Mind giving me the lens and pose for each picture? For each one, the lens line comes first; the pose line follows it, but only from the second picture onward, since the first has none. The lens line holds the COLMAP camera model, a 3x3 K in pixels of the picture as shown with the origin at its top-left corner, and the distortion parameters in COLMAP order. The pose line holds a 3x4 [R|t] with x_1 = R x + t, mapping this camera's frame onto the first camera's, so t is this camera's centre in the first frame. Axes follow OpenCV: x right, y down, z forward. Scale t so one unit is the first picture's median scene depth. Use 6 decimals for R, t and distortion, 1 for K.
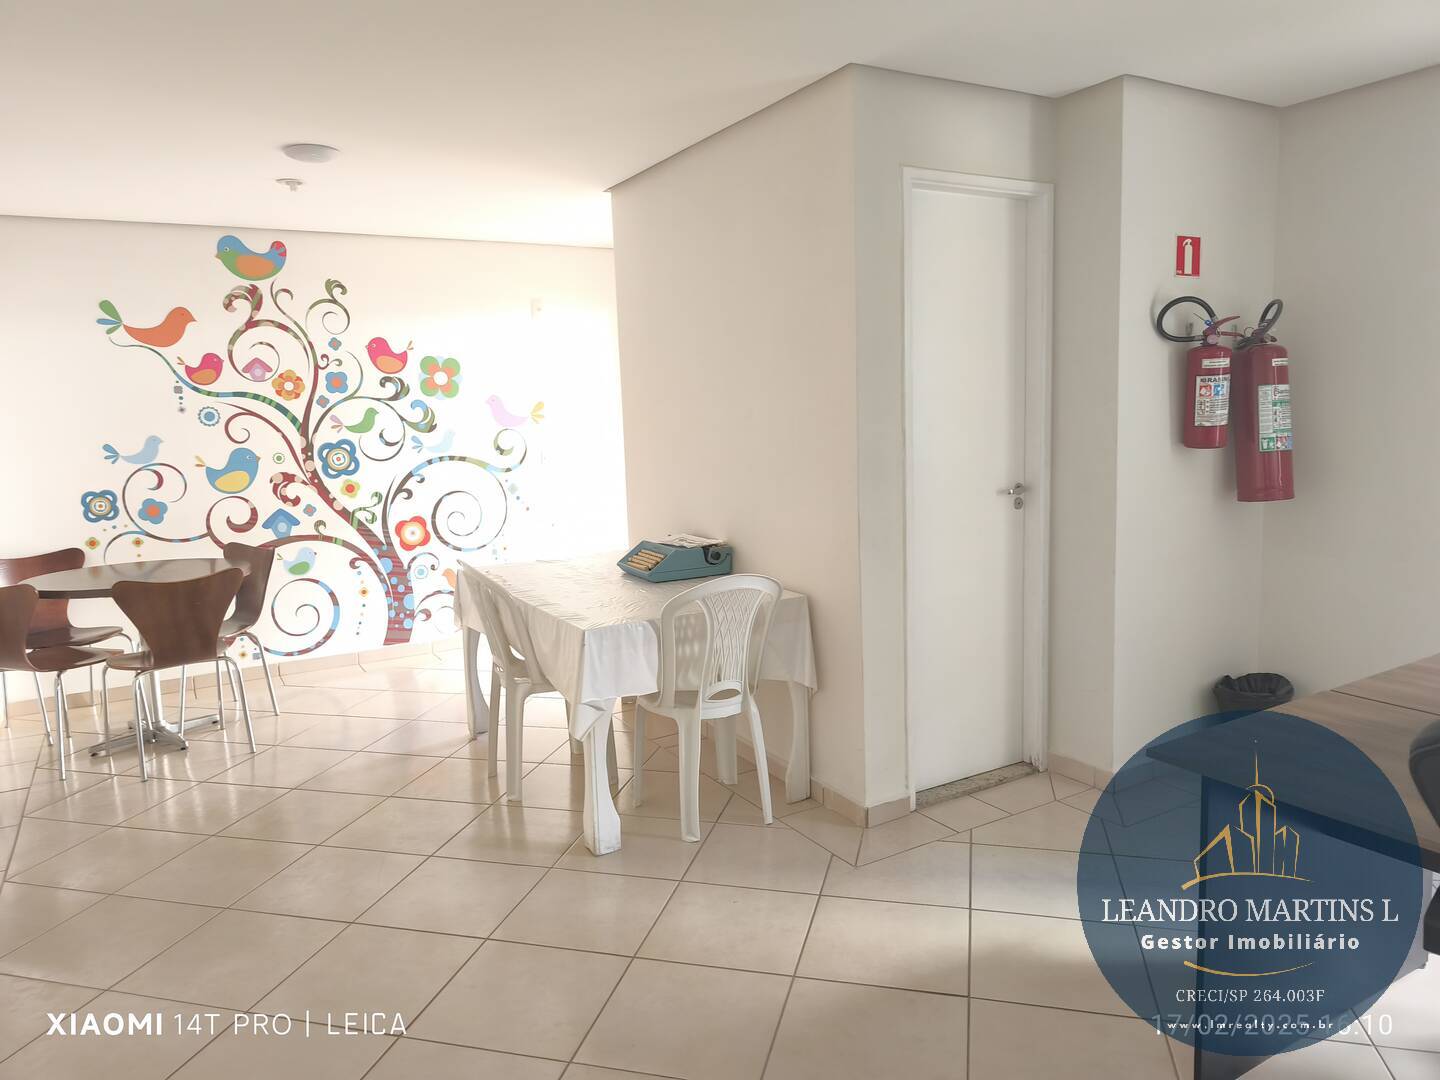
lens RADIAL K [[972.8, 0, 720.0], [0, 972.8, 540.0], [0, 0, 1]] dist [0.025530, 0.001937]
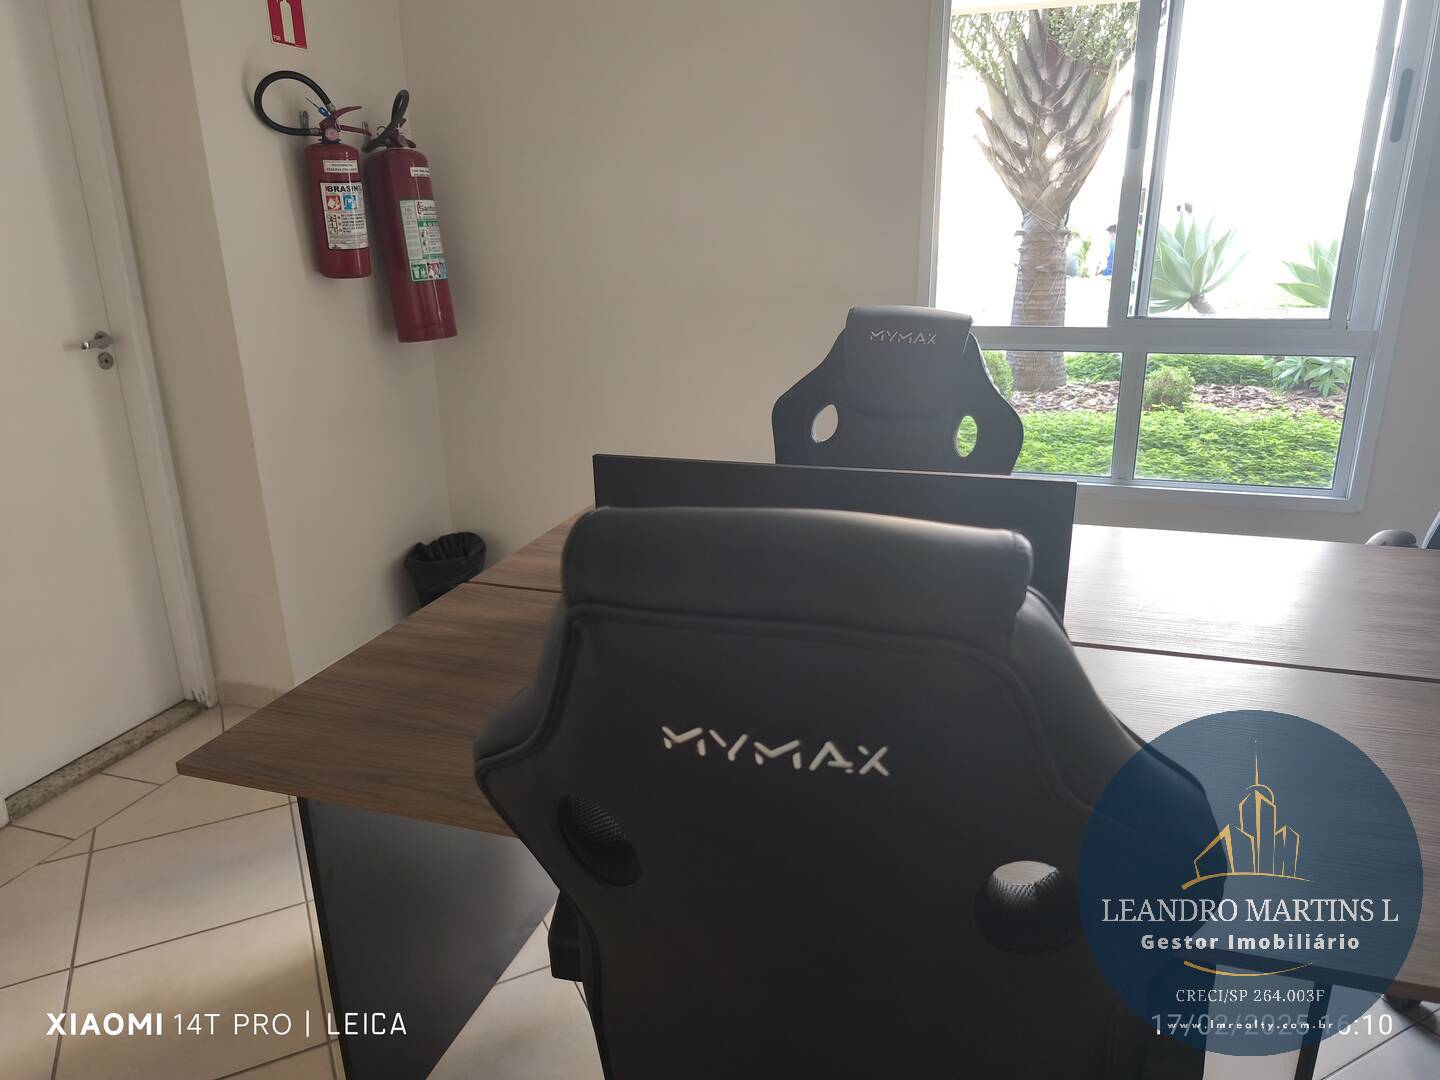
lens RADIAL K [[958.4, 0, 720.0], [0, 958.4, 540.0], [0, 0, 1]] dist [-0.041224, -0.000324]
pose [[0.751707, -0.174126, 0.636095, 0.193882], [0.068107, 0.979854, 0.187741, -0.008469], [-0.655971, -0.097804, 0.748422, 0.197446]]
